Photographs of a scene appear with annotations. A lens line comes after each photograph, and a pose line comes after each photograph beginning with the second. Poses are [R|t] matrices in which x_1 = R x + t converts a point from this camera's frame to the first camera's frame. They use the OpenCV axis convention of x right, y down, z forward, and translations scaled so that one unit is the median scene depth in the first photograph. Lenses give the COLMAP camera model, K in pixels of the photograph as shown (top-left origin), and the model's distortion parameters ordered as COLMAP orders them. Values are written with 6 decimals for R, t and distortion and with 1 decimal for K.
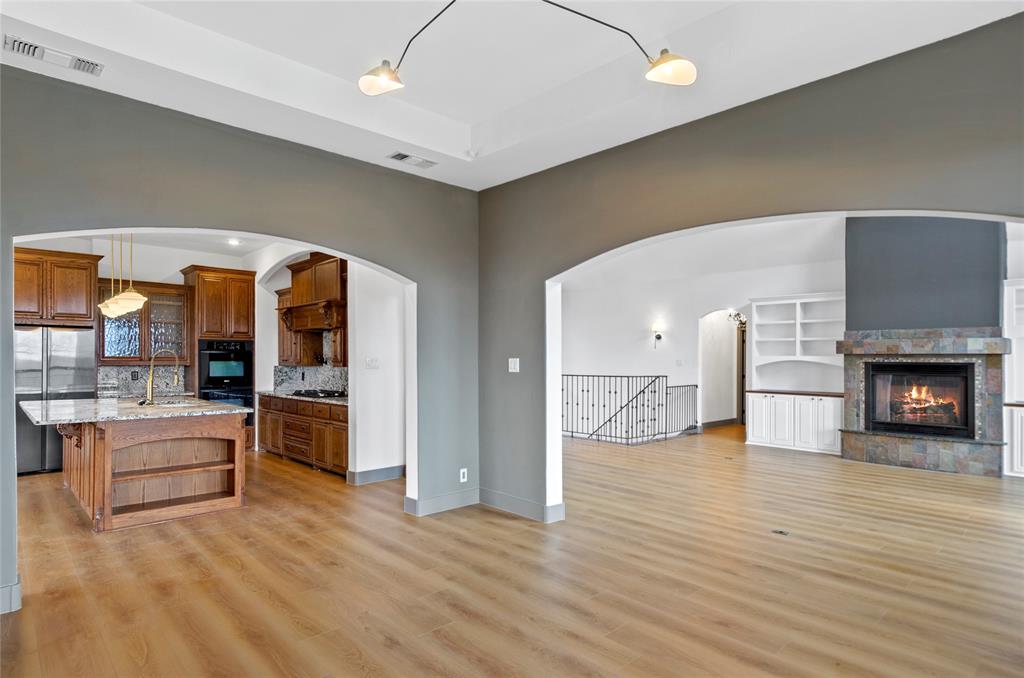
lens RADIAL K [[546.7, 0, 494.1], [0, 546.7, 355.5], [0, 0, 1]] dist [0.004301, -0.007727]
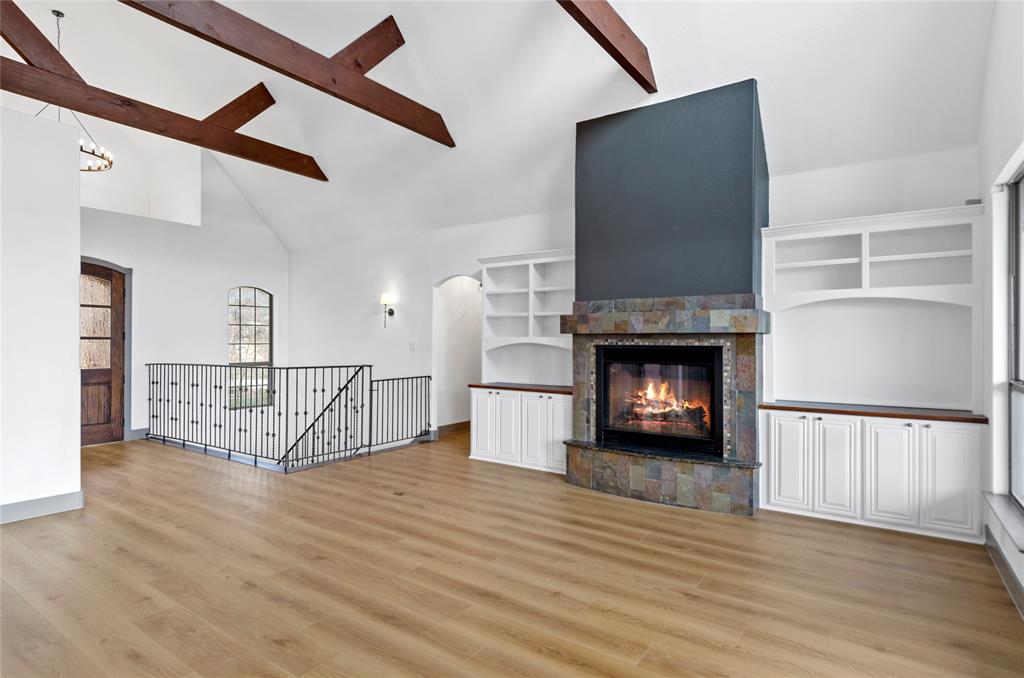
lens RADIAL K [[546.7, 0, 481.7], [0, 546.7, 337.5], [0, 0, 1]] dist [0.004301, -0.007727]
pose [[0.980399, -0.002289, 0.197009, 0.394453], [0.002306, 0.999997, 0.000144, 0.001482], [-0.197009, 0.000314, 0.980402, 0.338543]]
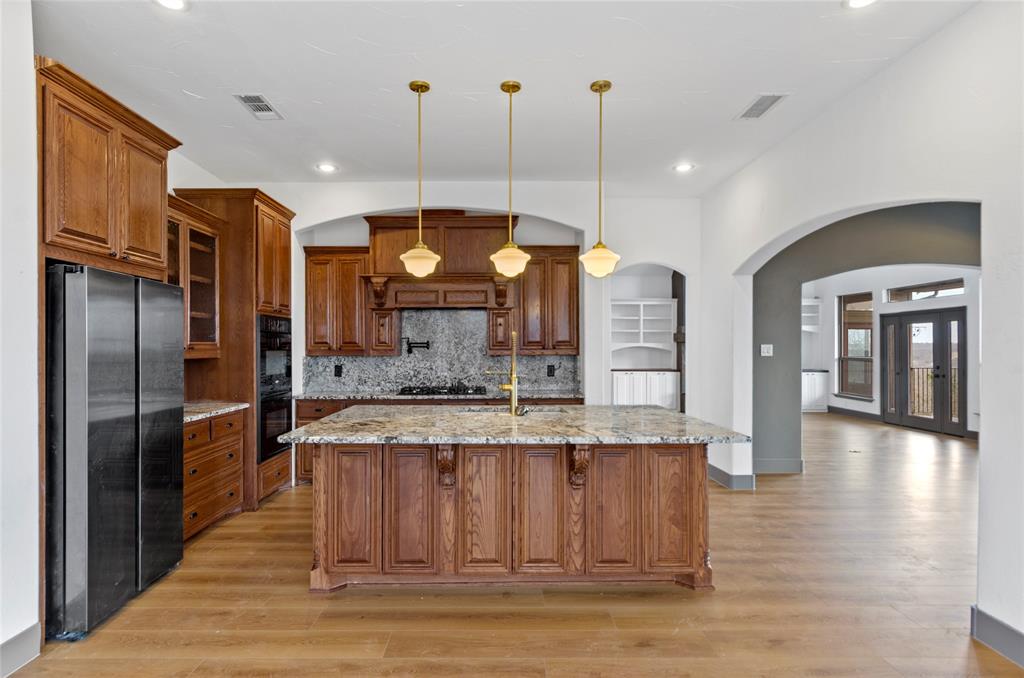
lens RADIAL K [[546.7, 0, 507.9], [0, 546.7, 339.5], [0, 0, 1]] dist [0.004301, -0.007727]
pose [[0.659845, 0.006615, 0.751372, -0.789419], [-0.002232, 0.999974, -0.006843, 0.002155], [-0.751398, 0.002839, 0.659843, 0.395312]]
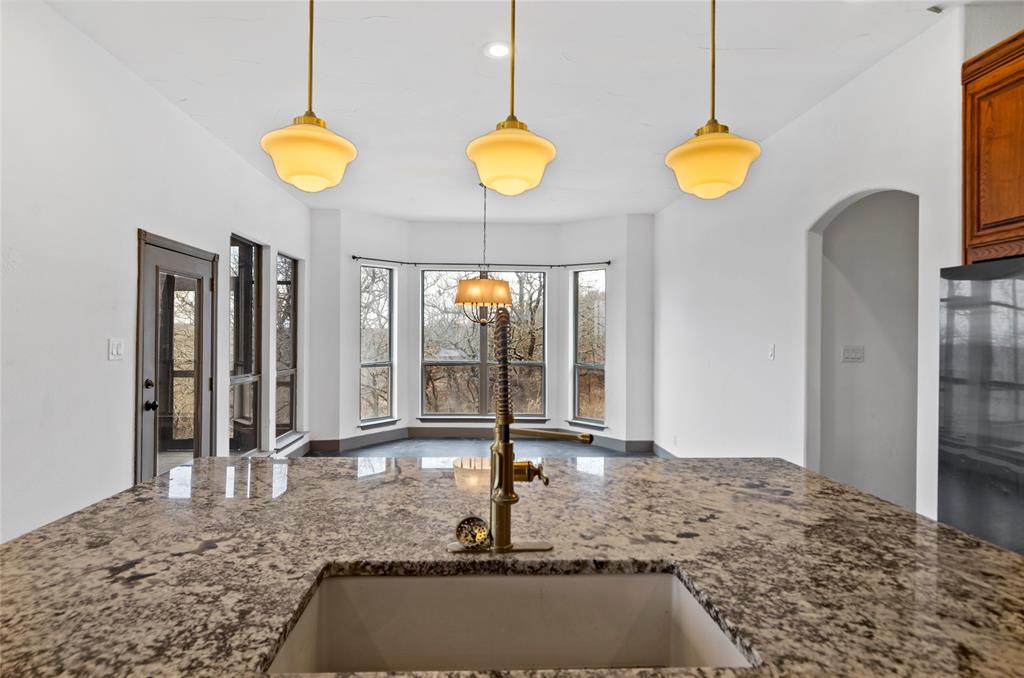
lens RADIAL K [[546.7, 0, 512.7], [0, 546.7, 338.1], [0, 0, 1]] dist [0.004301, -0.007727]
pose [[-0.643425, -0.012321, -0.765410, -0.318154], [-0.011643, 0.999912, -0.006309, 0.001658], [0.765420, 0.004852, -0.643512, 0.806584]]
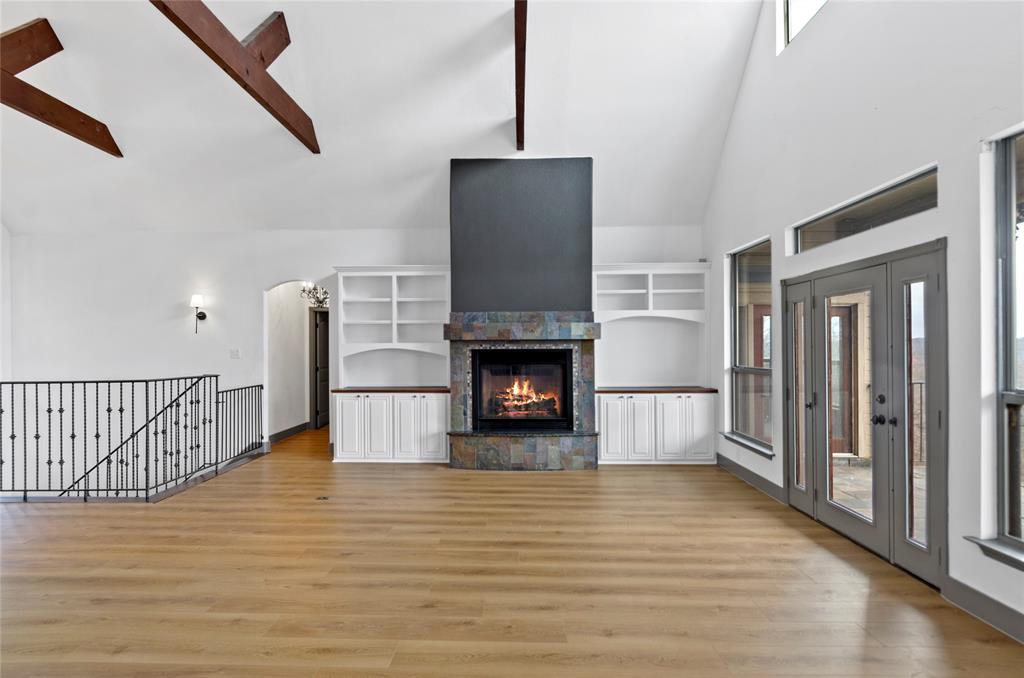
lens RADIAL K [[546.7, 0, 501.0], [0, 546.7, 344.9], [0, 0, 1]] dist [0.004301, -0.007727]
pose [[0.697467, -0.007913, 0.716573, 0.107252], [0.006017, 0.999968, 0.005187, 0.000578], [-0.716592, 0.000694, 0.697493, 0.381720]]
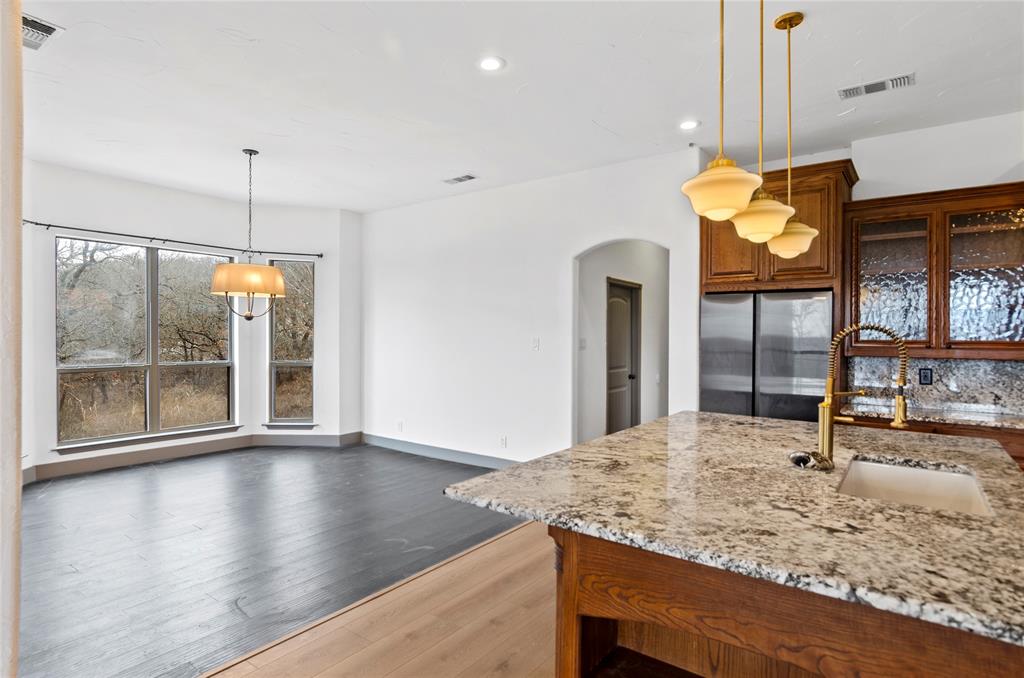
lens RADIAL K [[546.7, 0, 499.8], [0, 546.7, 336.9], [0, 0, 1]] dist [0.004301, -0.007727]
pose [[0.170683, 0.001541, -0.985325, -0.204125], [-0.002530, 0.999996, 0.001126, -0.001013], [0.985323, 0.002300, 0.170686, 0.498418]]
